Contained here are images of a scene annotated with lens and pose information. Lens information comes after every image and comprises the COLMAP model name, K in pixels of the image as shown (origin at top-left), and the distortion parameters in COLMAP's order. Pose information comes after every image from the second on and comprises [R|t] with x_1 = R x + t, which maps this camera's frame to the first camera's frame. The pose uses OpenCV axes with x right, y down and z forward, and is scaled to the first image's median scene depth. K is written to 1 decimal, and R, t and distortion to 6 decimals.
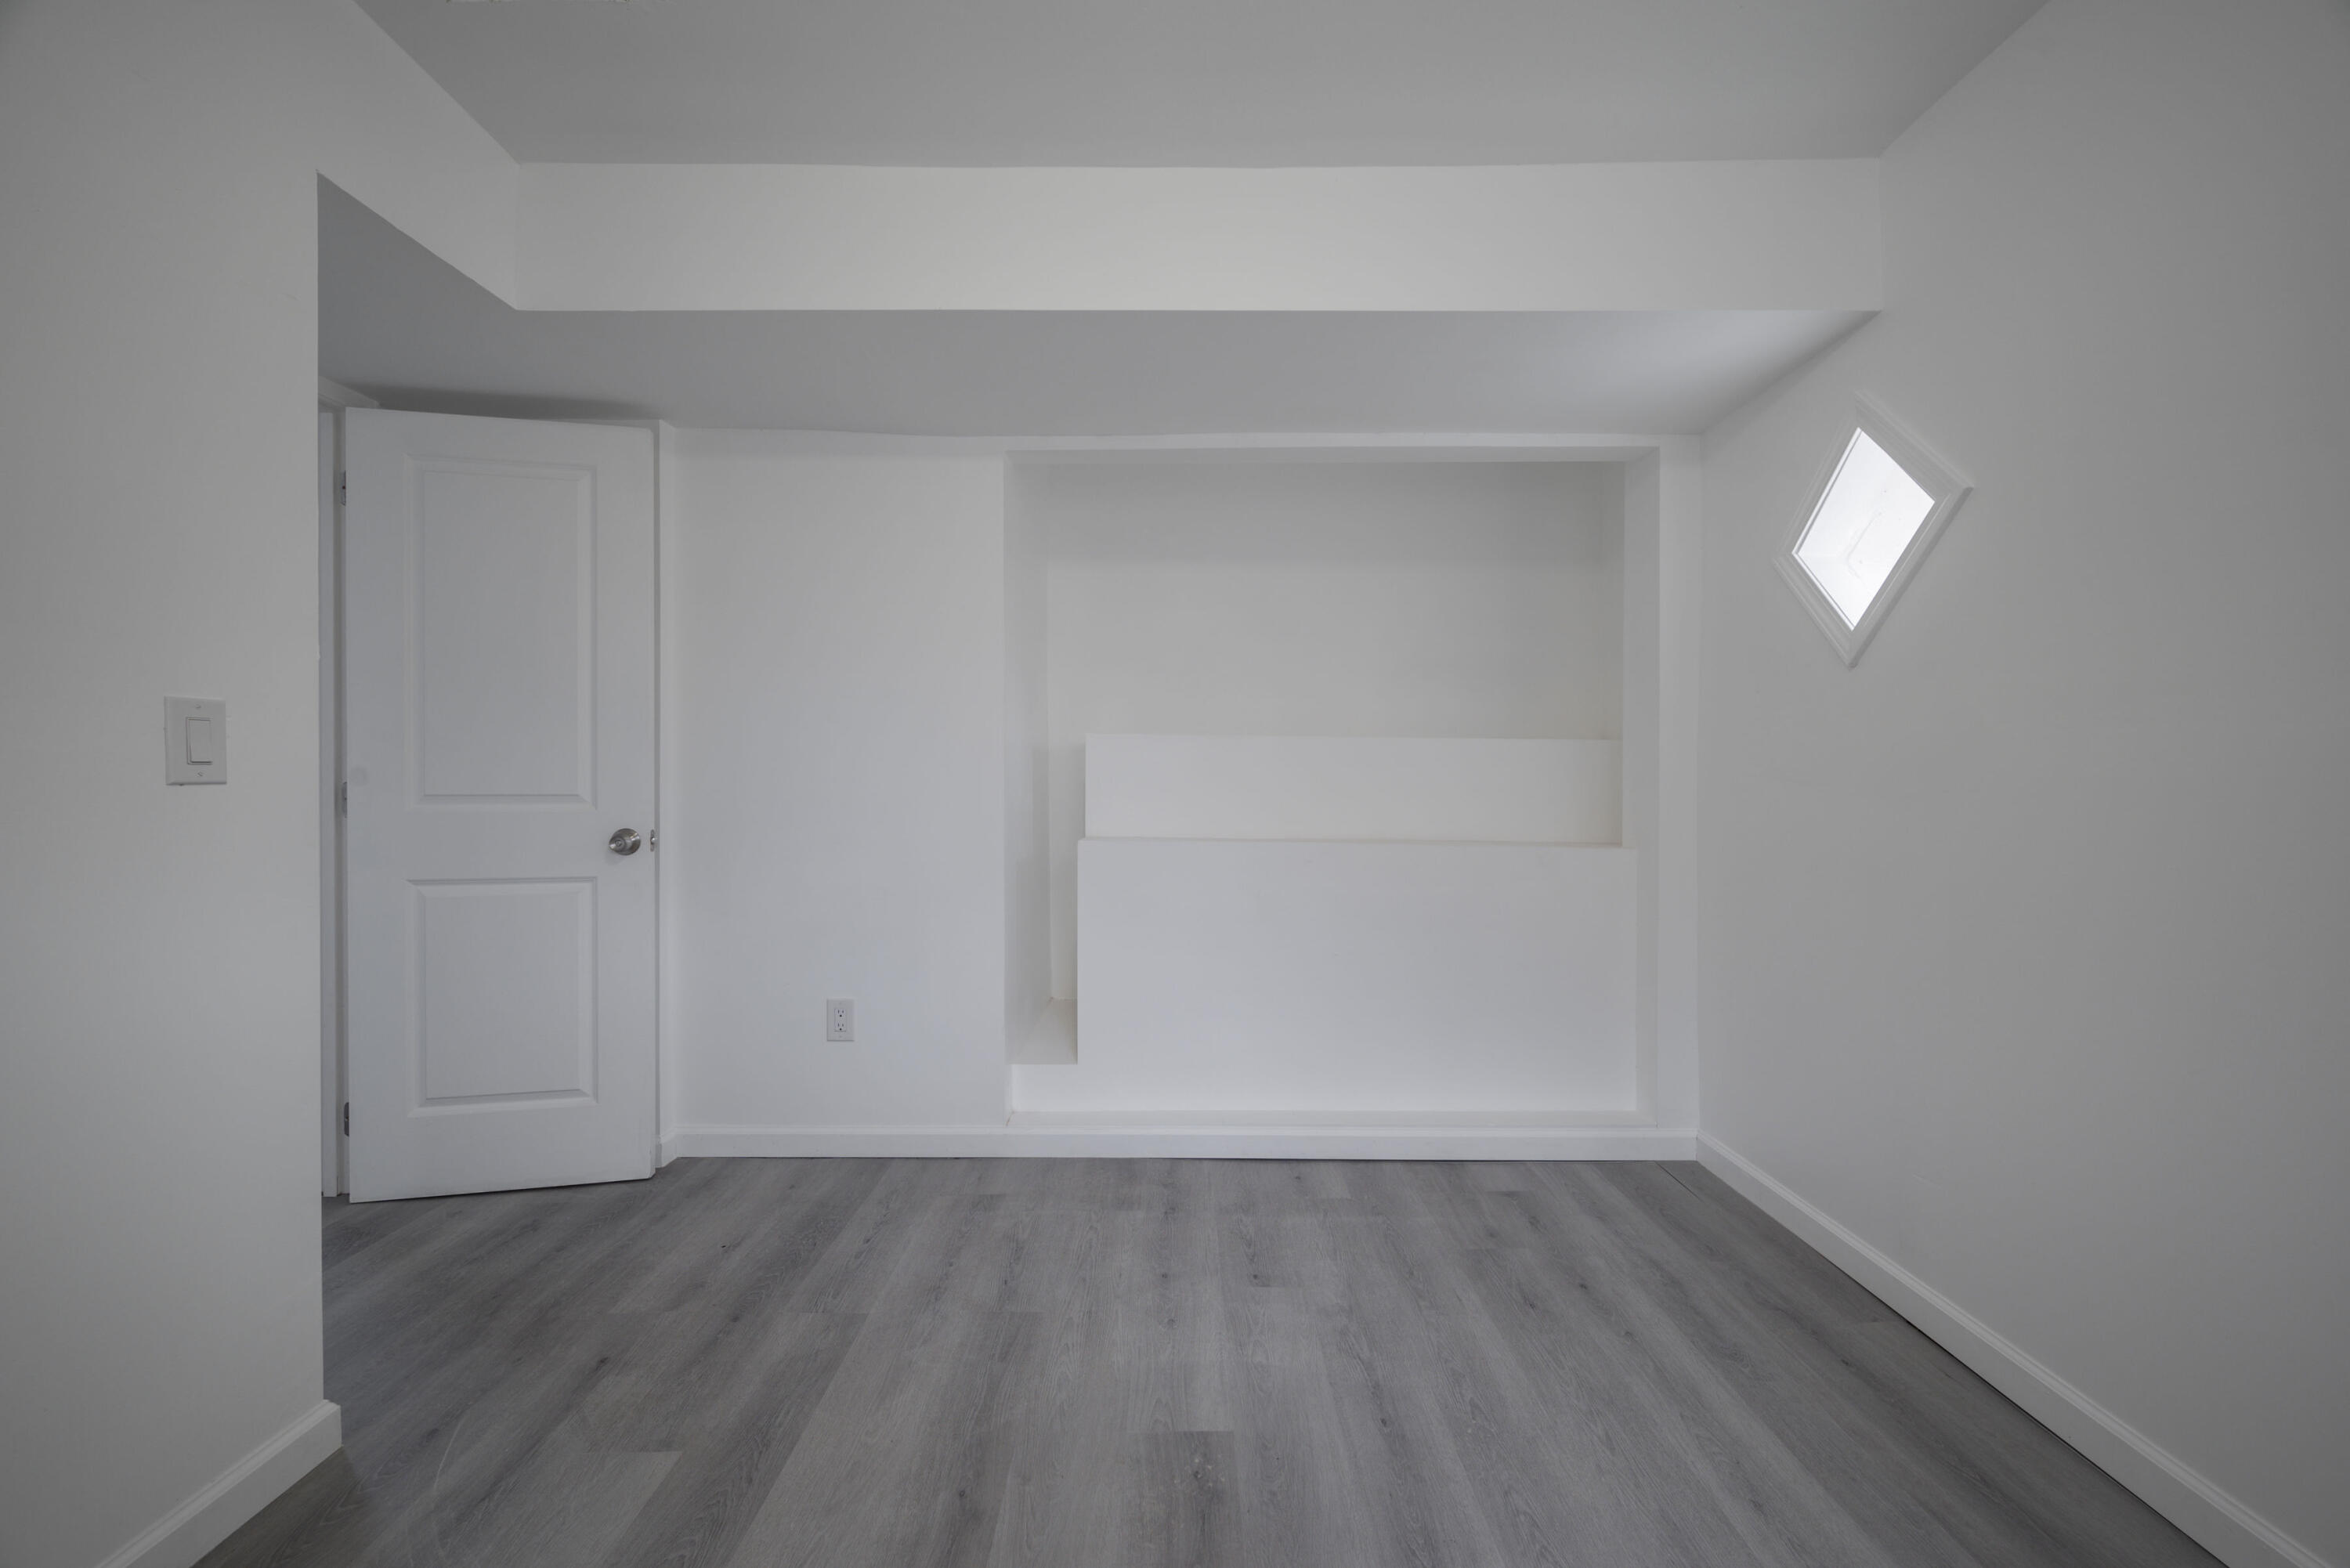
lens RADIAL K [[913.6, 0, 1175.0], [0, 913.6, 784.0], [0, 0, 1]] dist [0.001939, 0.000125]
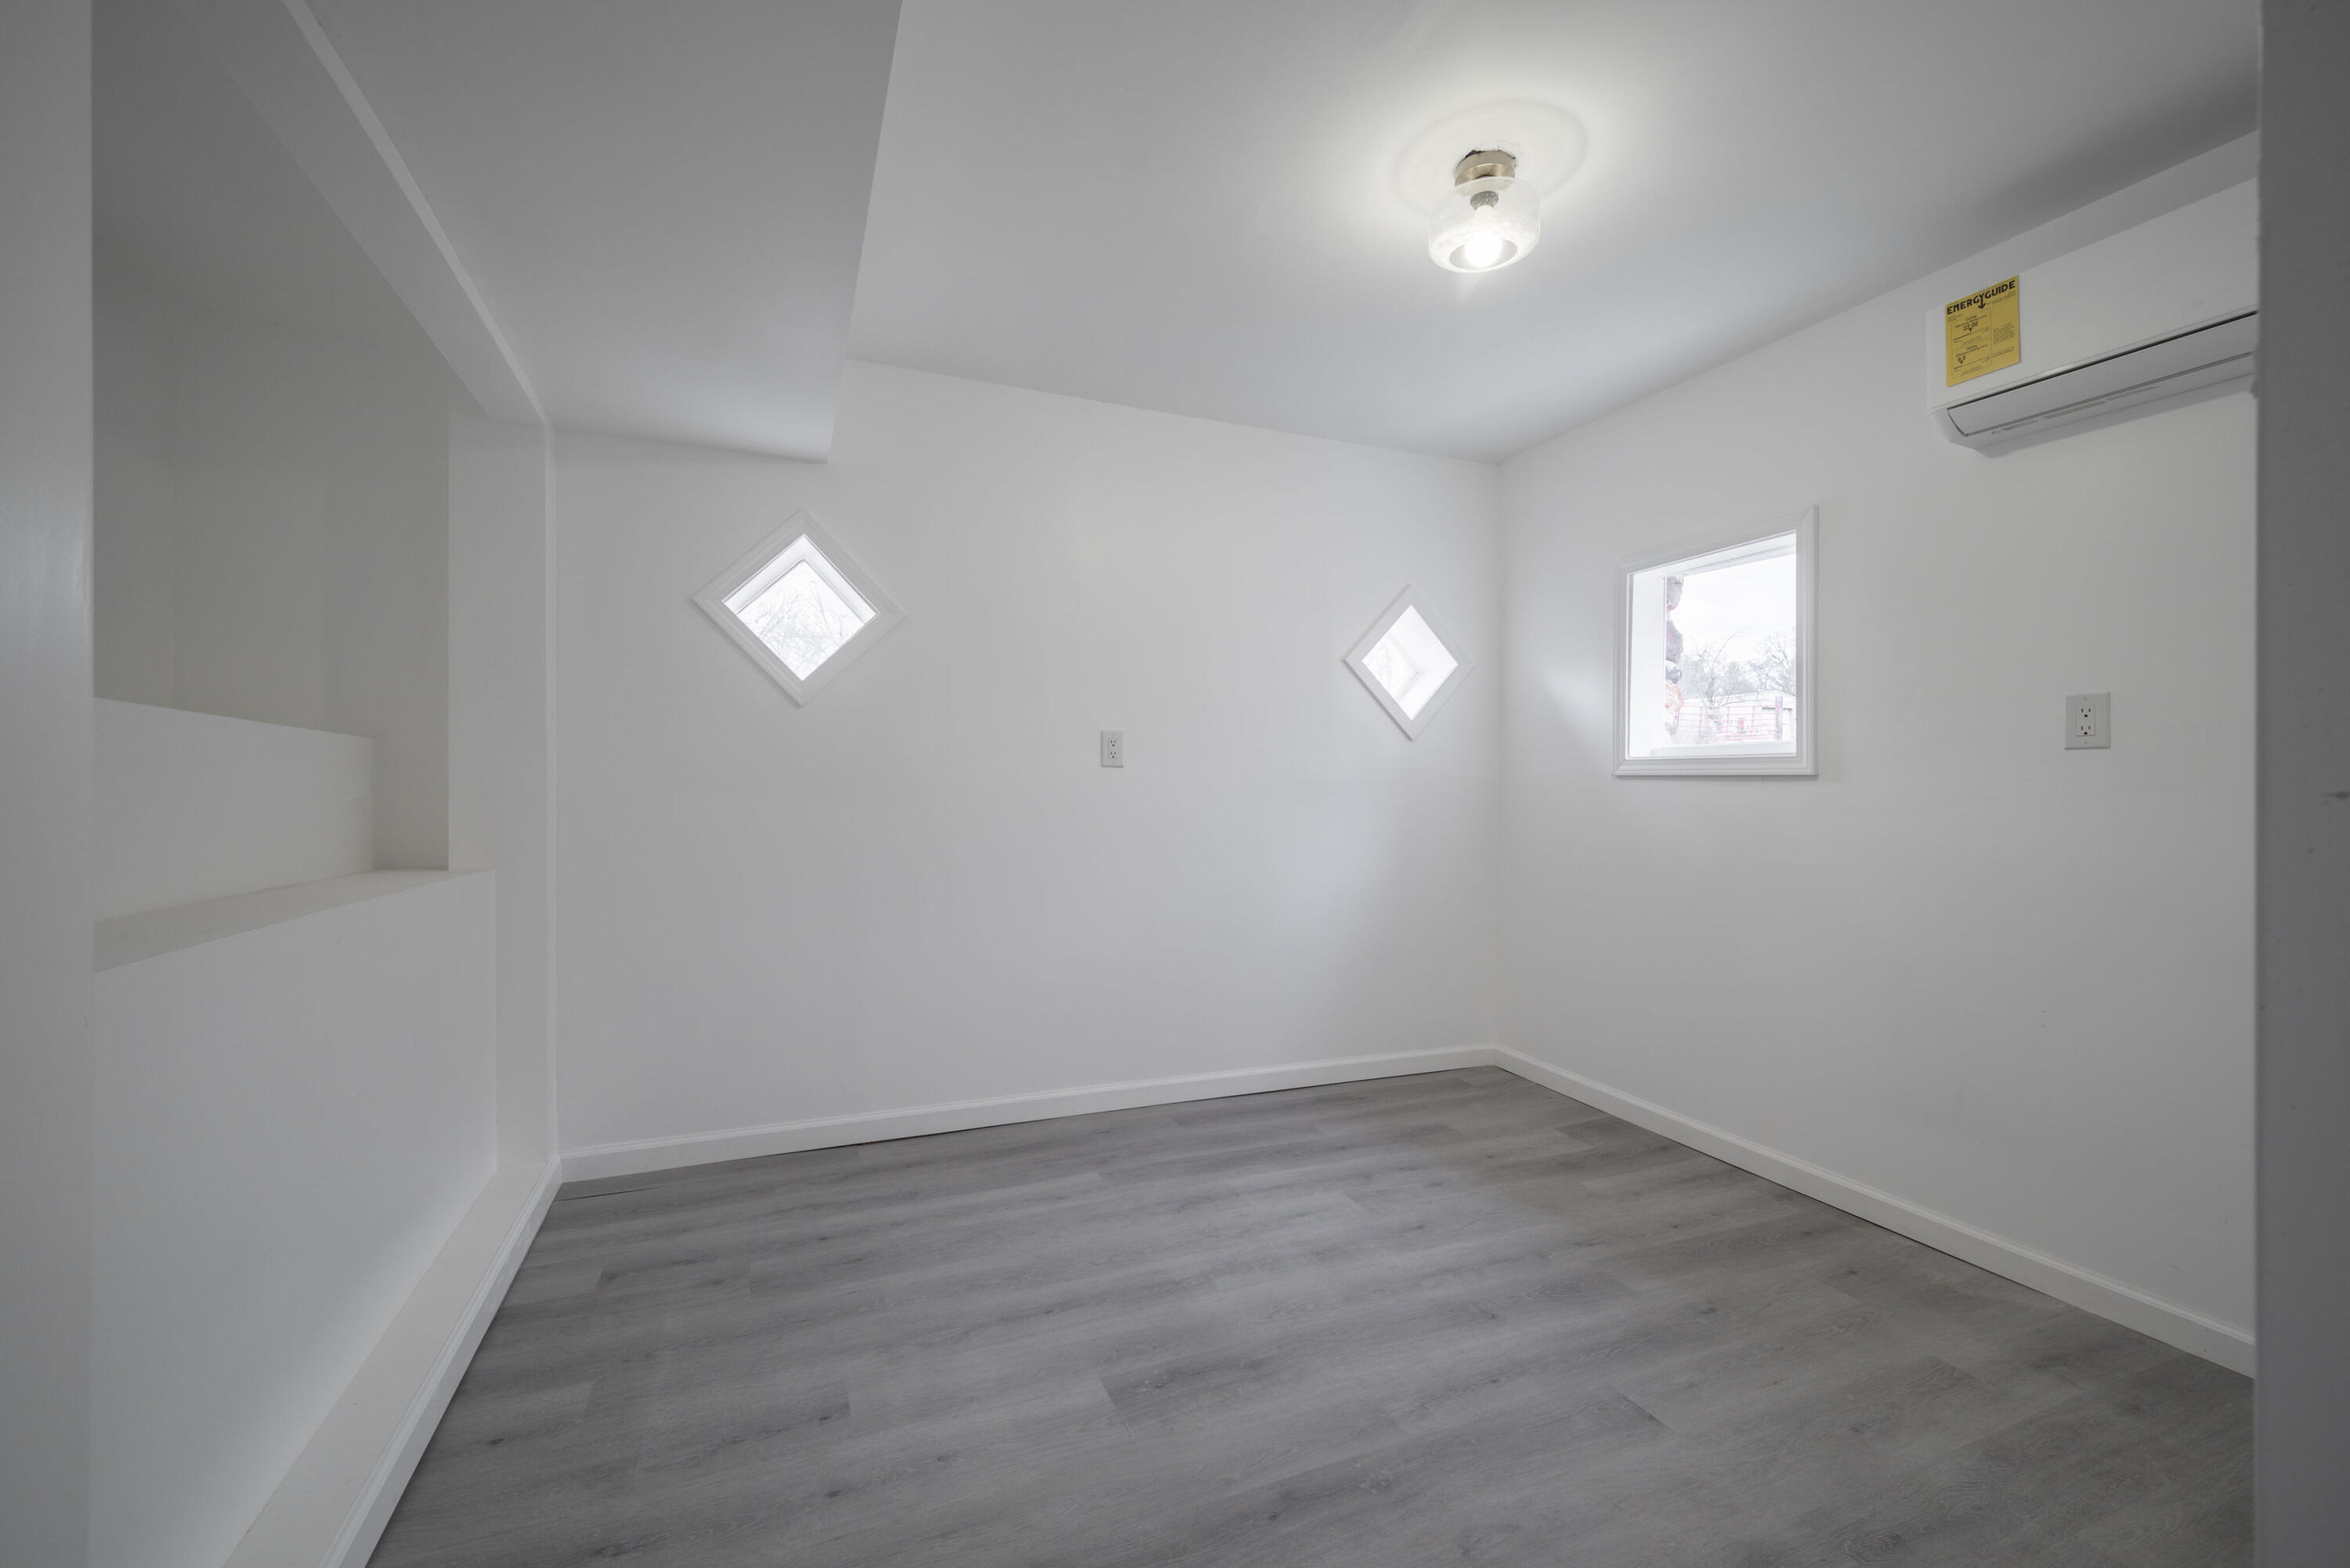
lens RADIAL K [[953.7, 0, 1175.0], [0, 953.7, 784.0], [0, 0, 1]] dist [0.001811, 0.000453]
pose [[-0.384747, -0.000612, 0.923022, -0.836206], [0.006298, 0.999975, 0.003288, -0.011342], [-0.923000, 0.007078, -0.384734, 1.091692]]
